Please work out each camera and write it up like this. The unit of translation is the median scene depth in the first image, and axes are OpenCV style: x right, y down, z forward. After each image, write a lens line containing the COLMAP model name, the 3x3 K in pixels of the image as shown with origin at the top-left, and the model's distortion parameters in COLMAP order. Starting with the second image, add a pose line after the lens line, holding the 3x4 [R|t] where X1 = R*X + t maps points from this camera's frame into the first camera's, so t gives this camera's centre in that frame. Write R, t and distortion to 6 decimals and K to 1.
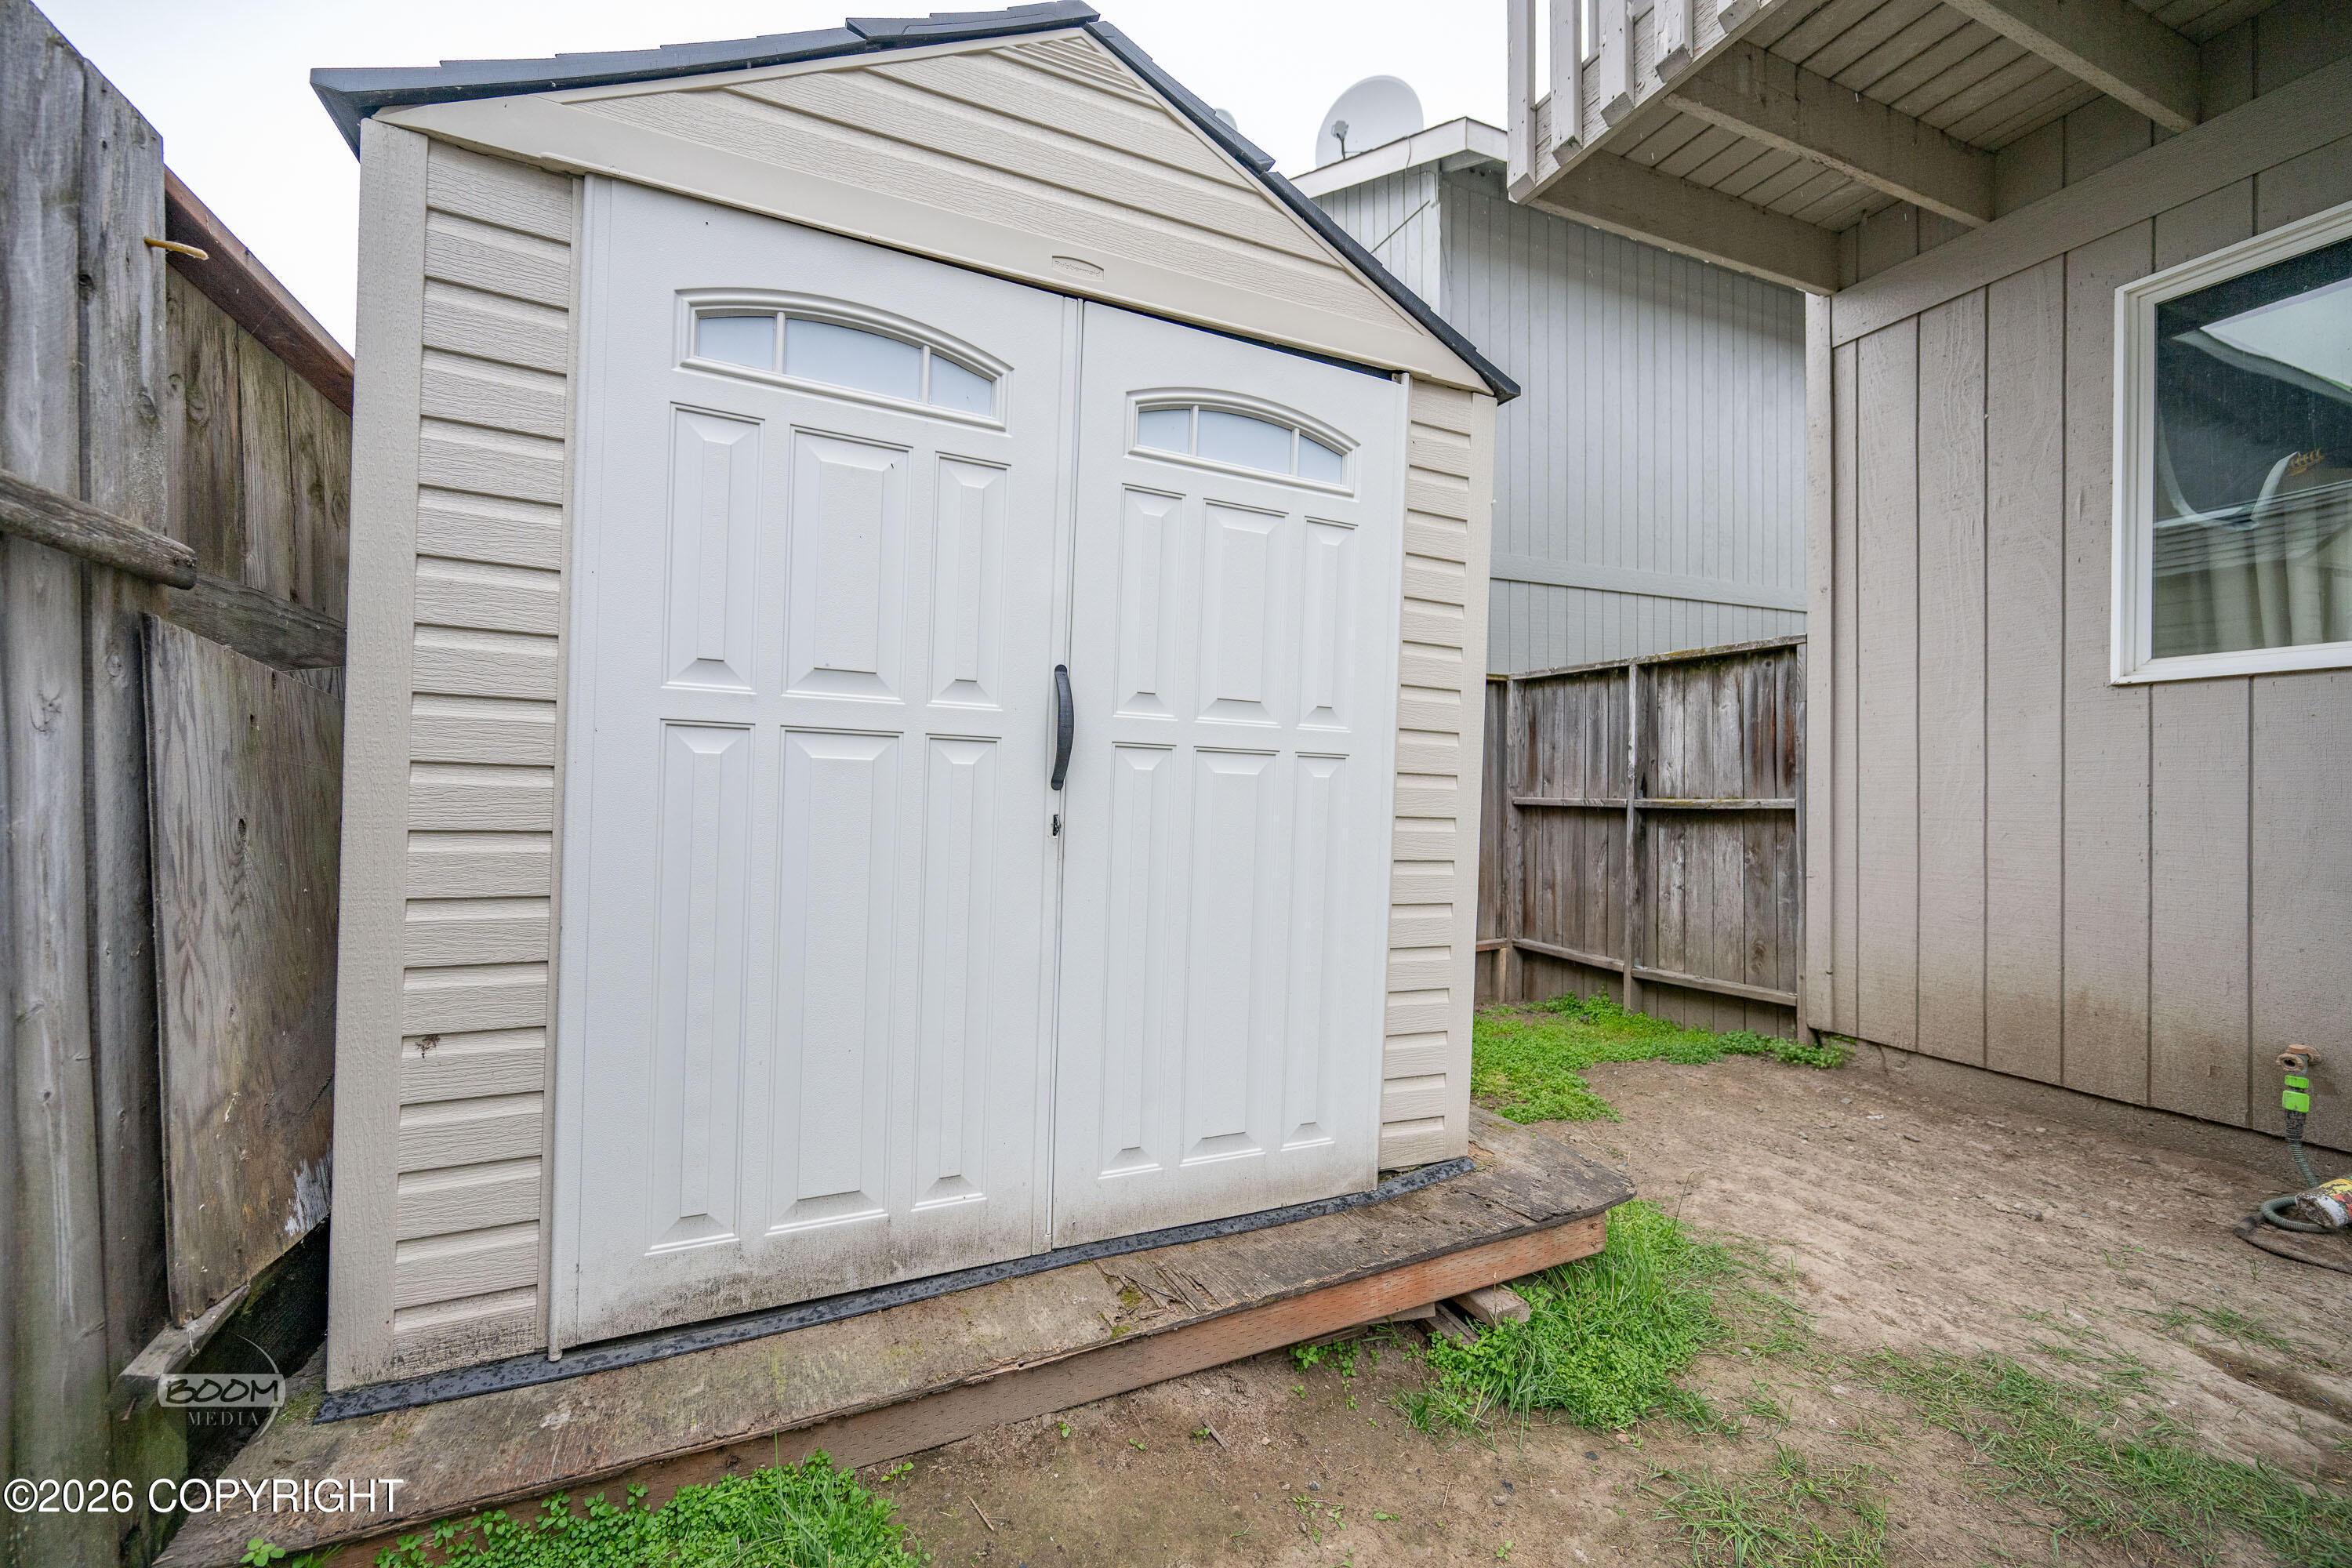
lens RADIAL K [[924.2, 0, 1184.0], [0, 924.2, 794.7], [0, 0, 1]] dist [0.001333, -0.000089]
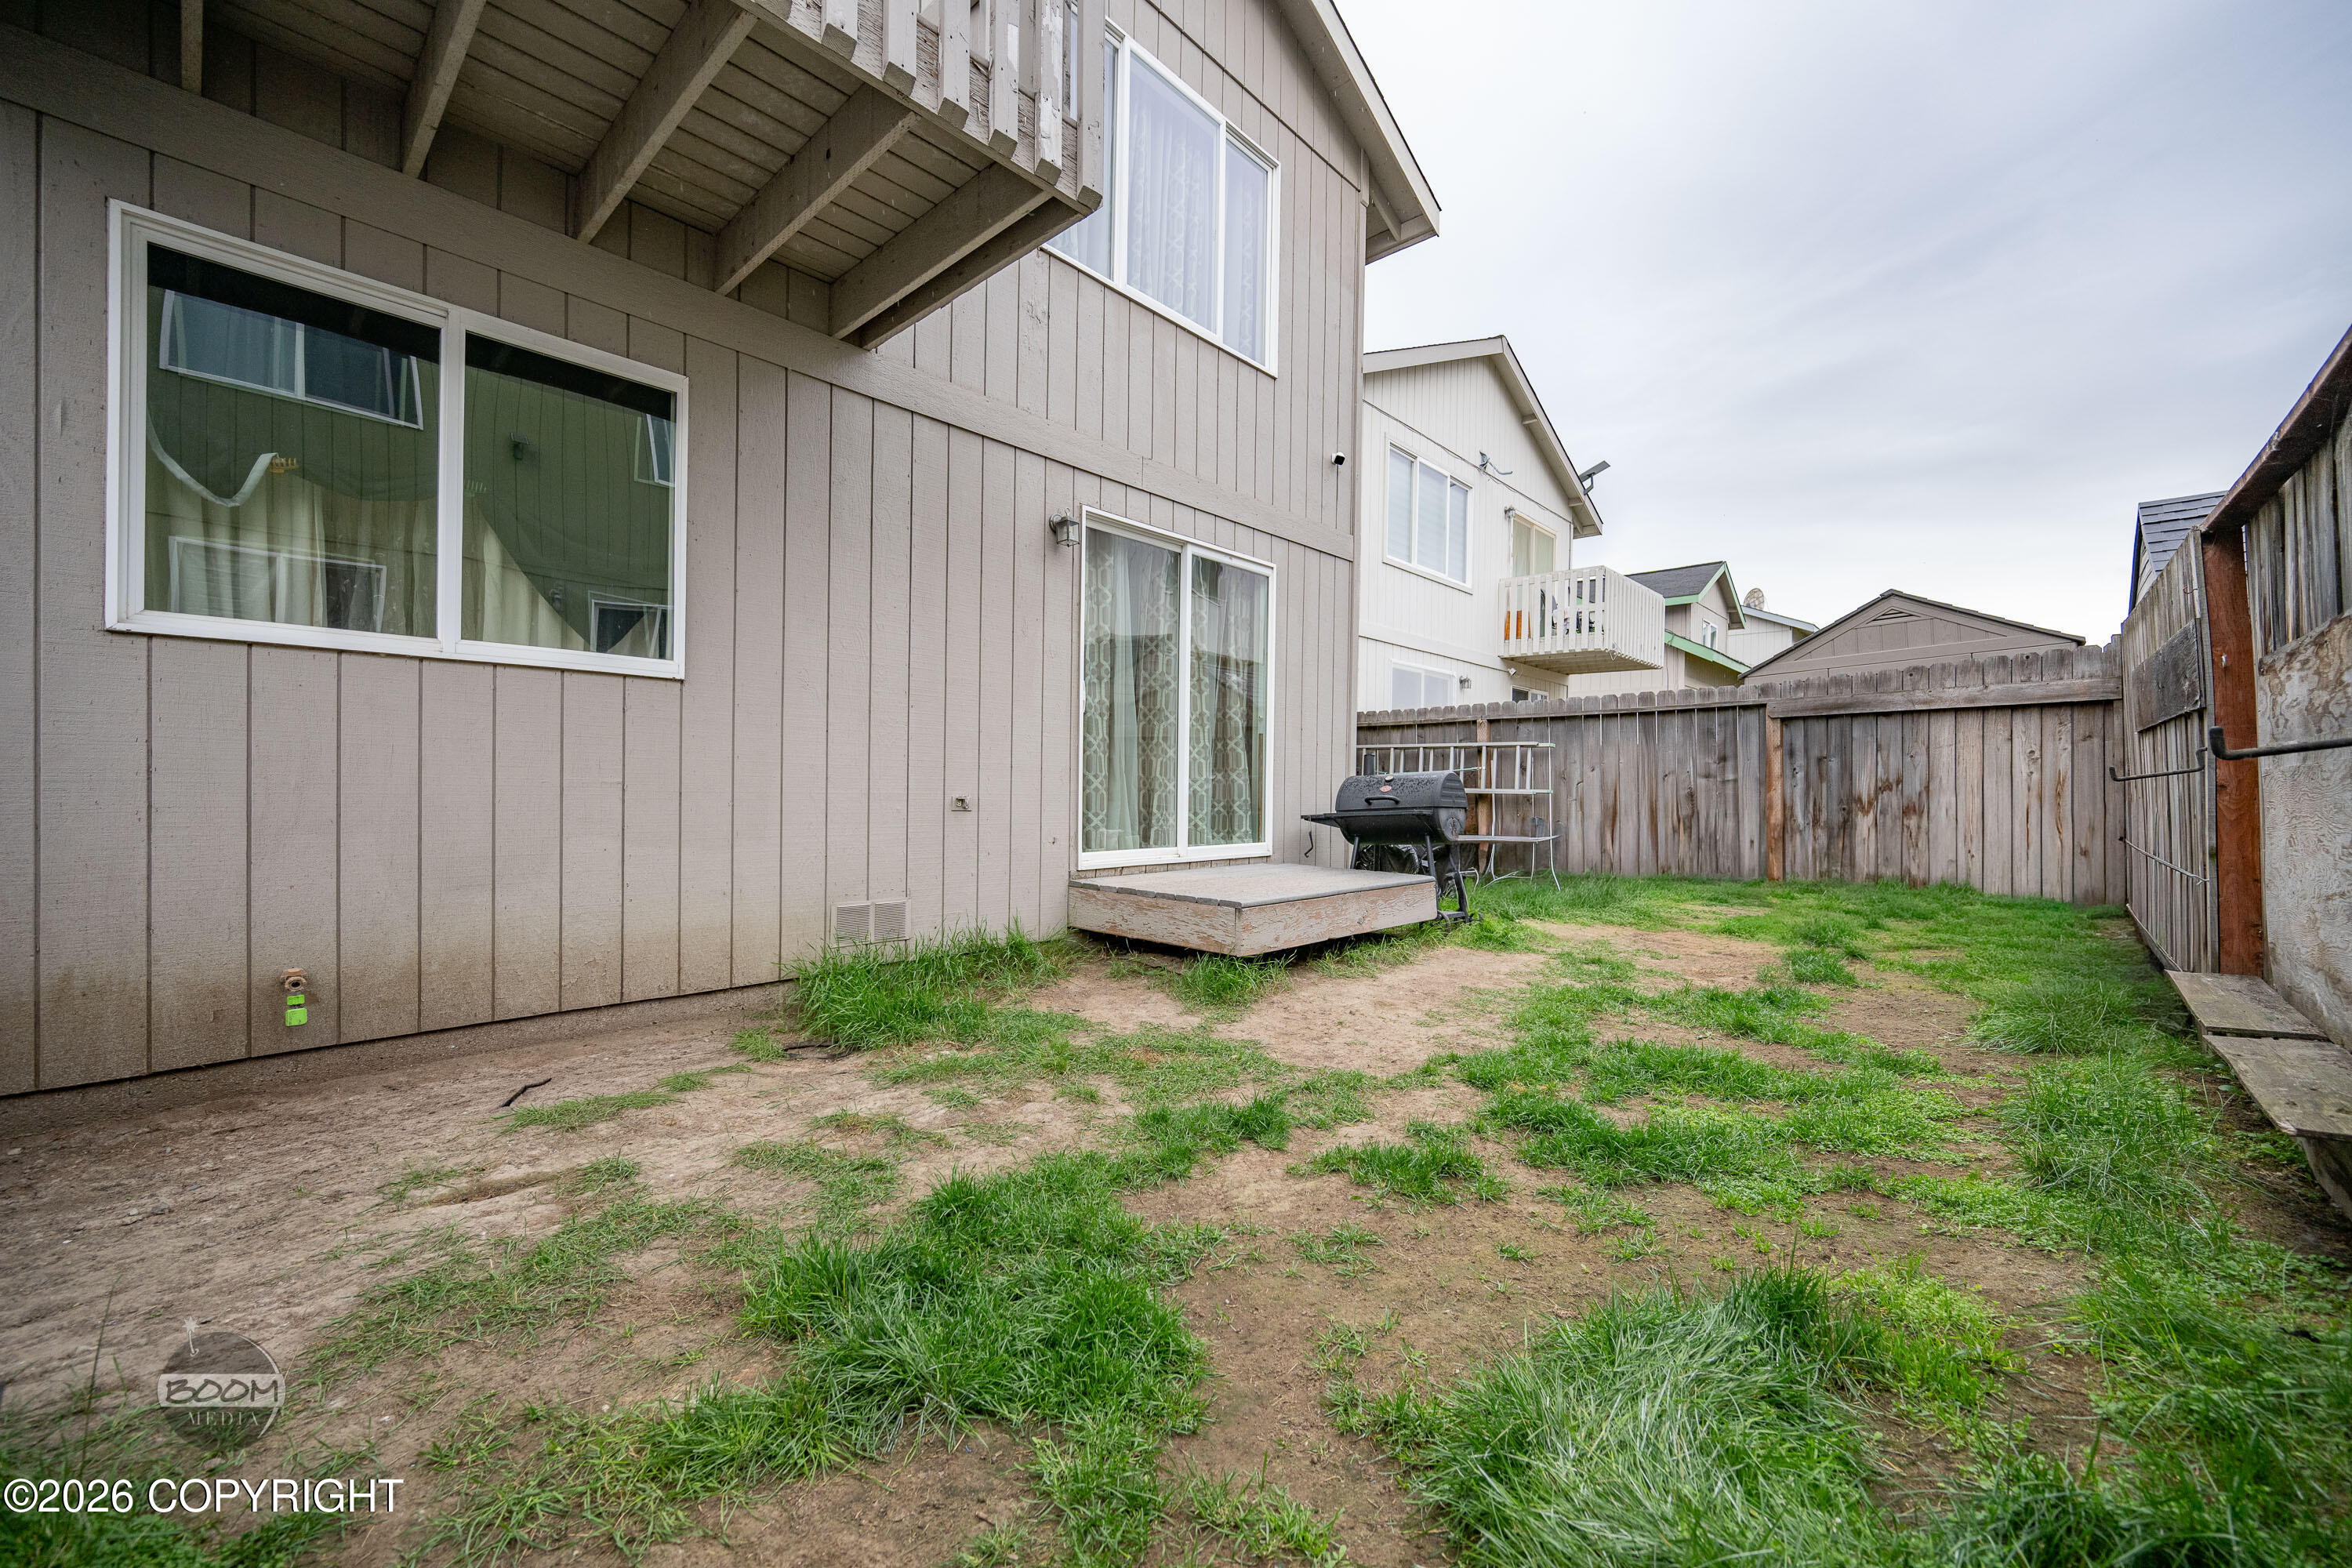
lens RADIAL K [[924.2, 0, 1184.0], [0, 924.2, 794.7], [0, 0, 1]] dist [0.001333, -0.000089]
pose [[-0.393097, -0.016235, 0.919354, -0.278532], [0.001136, 0.999835, 0.018142, 0.030867], [-0.919496, 0.008176, -0.393014, 0.401884]]
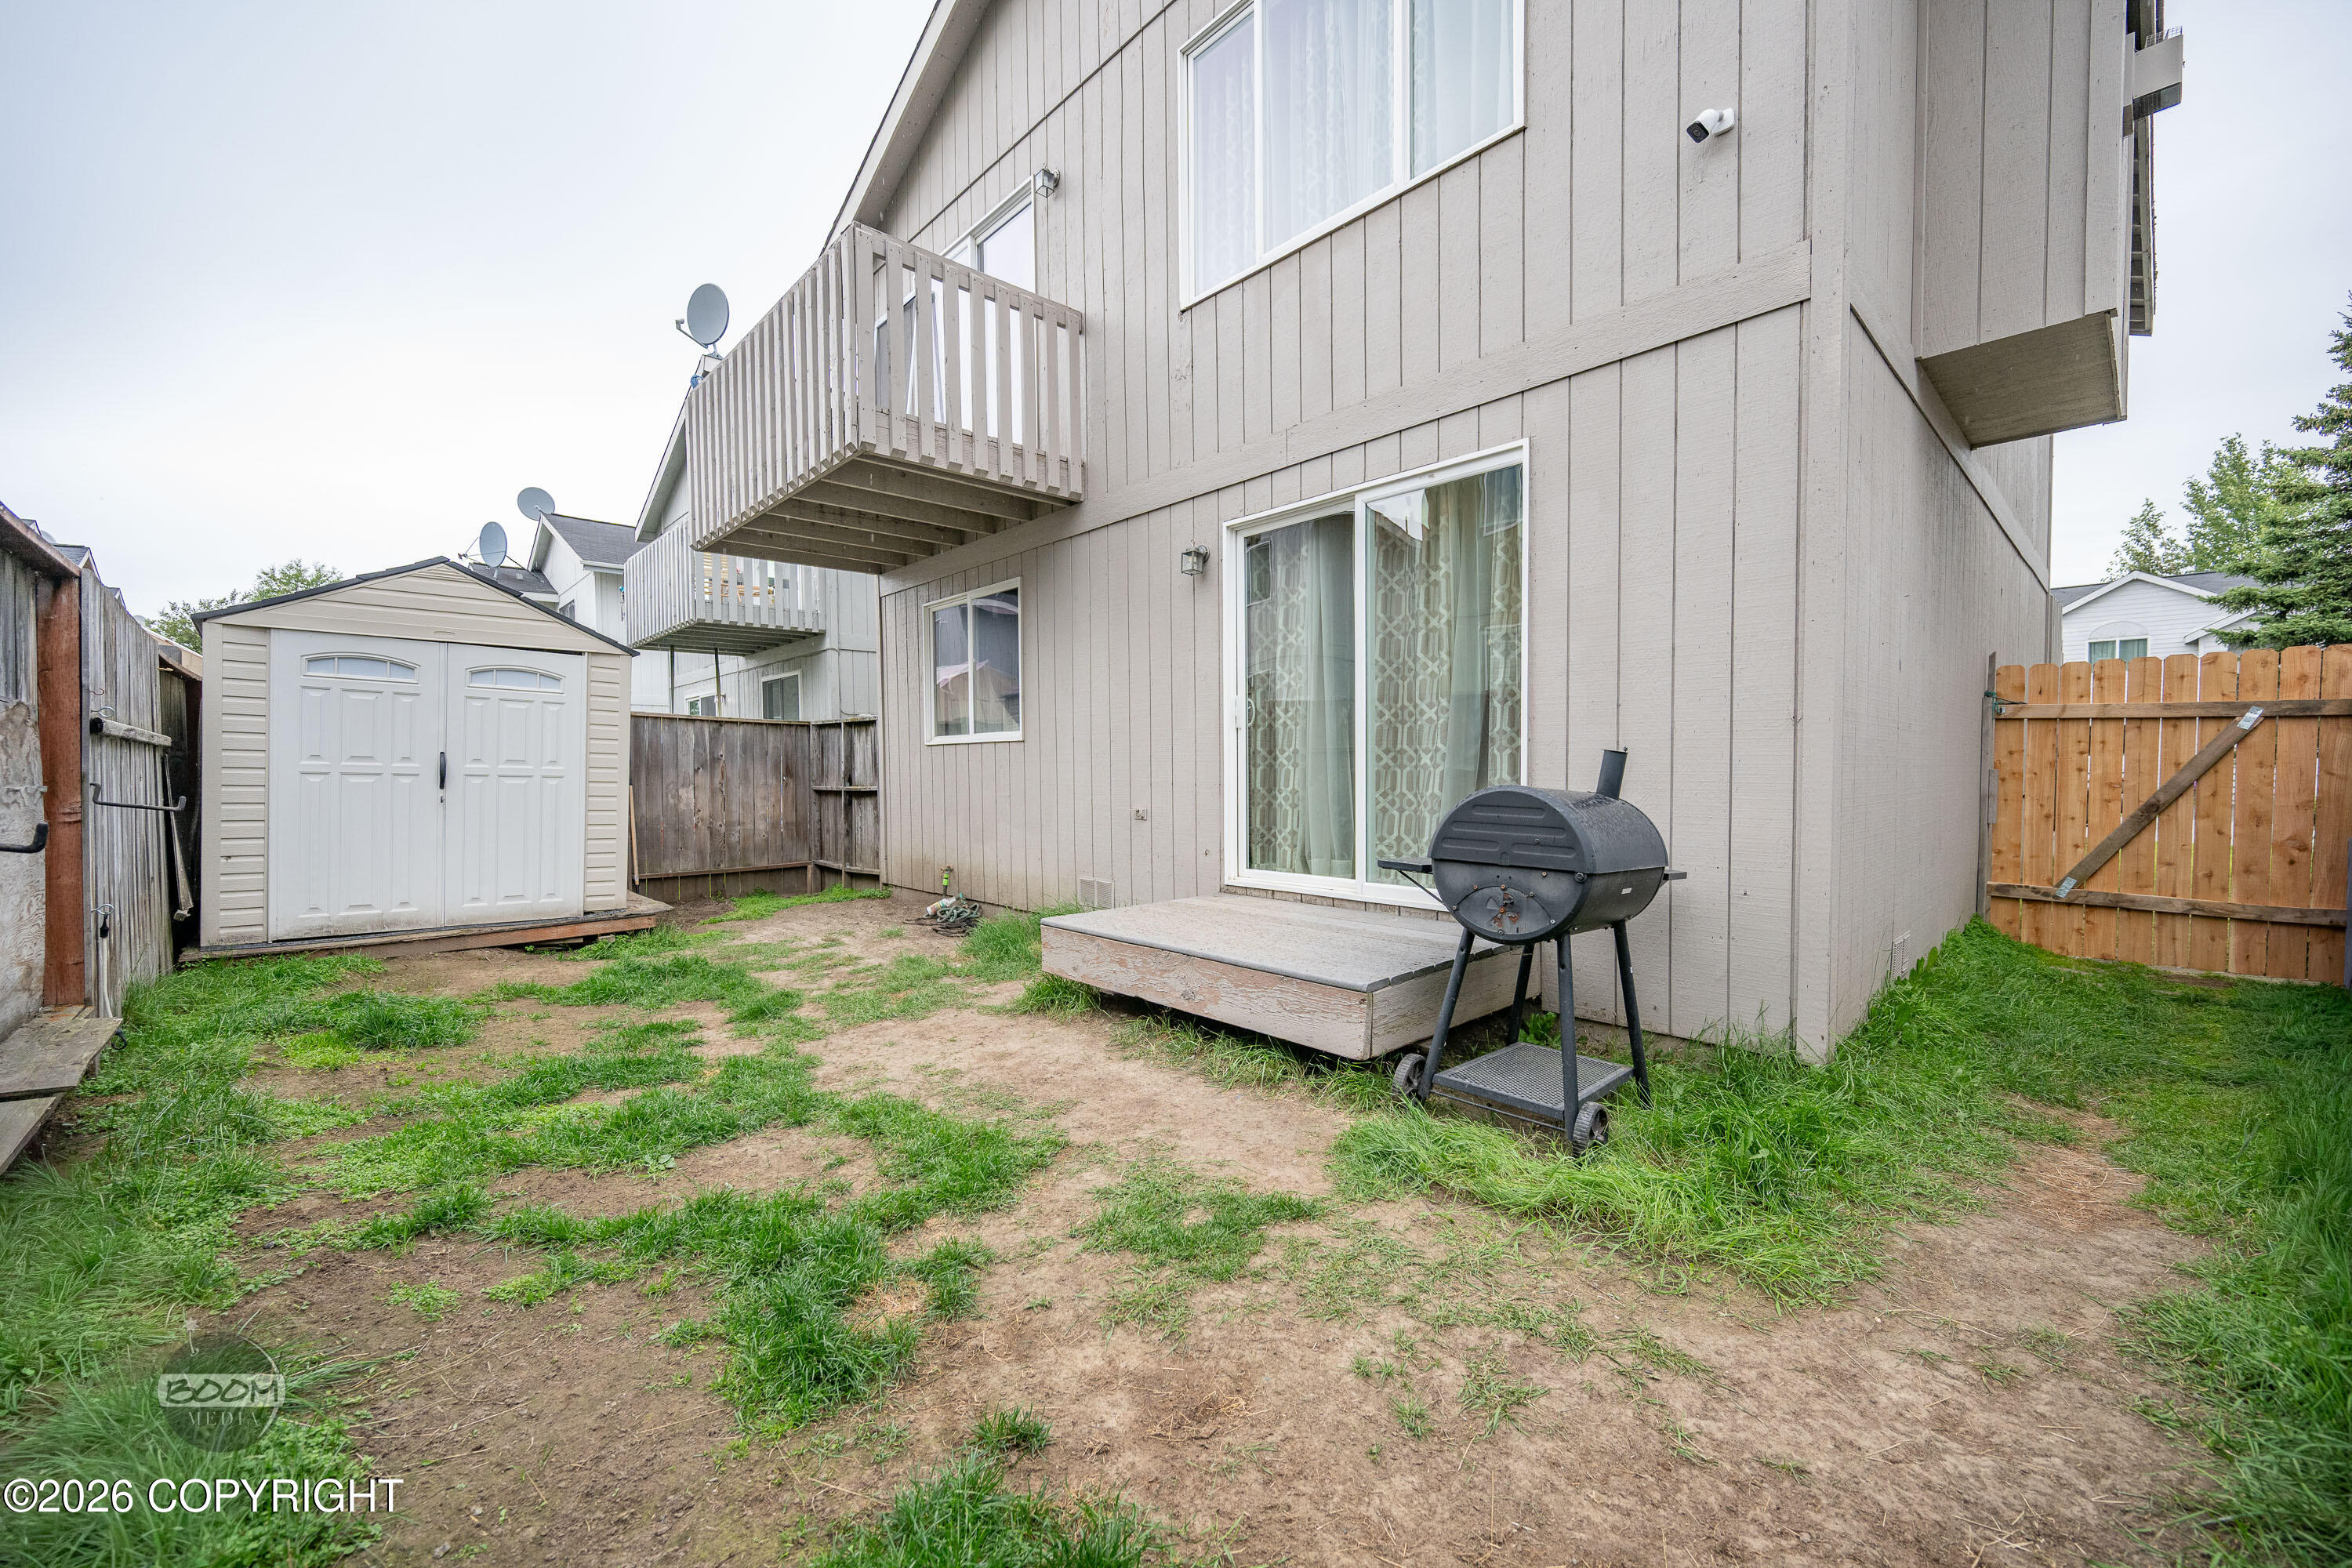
lens RADIAL K [[918.8, 0, 1170.3], [0, 918.8, 798.8], [0, 0, 1]] dist [0.000061, -0.000259]
pose [[0.947897, -0.020401, 0.317923, 0.878597], [0.014590, 0.999680, 0.020647, -0.000821], [-0.318243, -0.014932, 0.947892, -2.015626]]
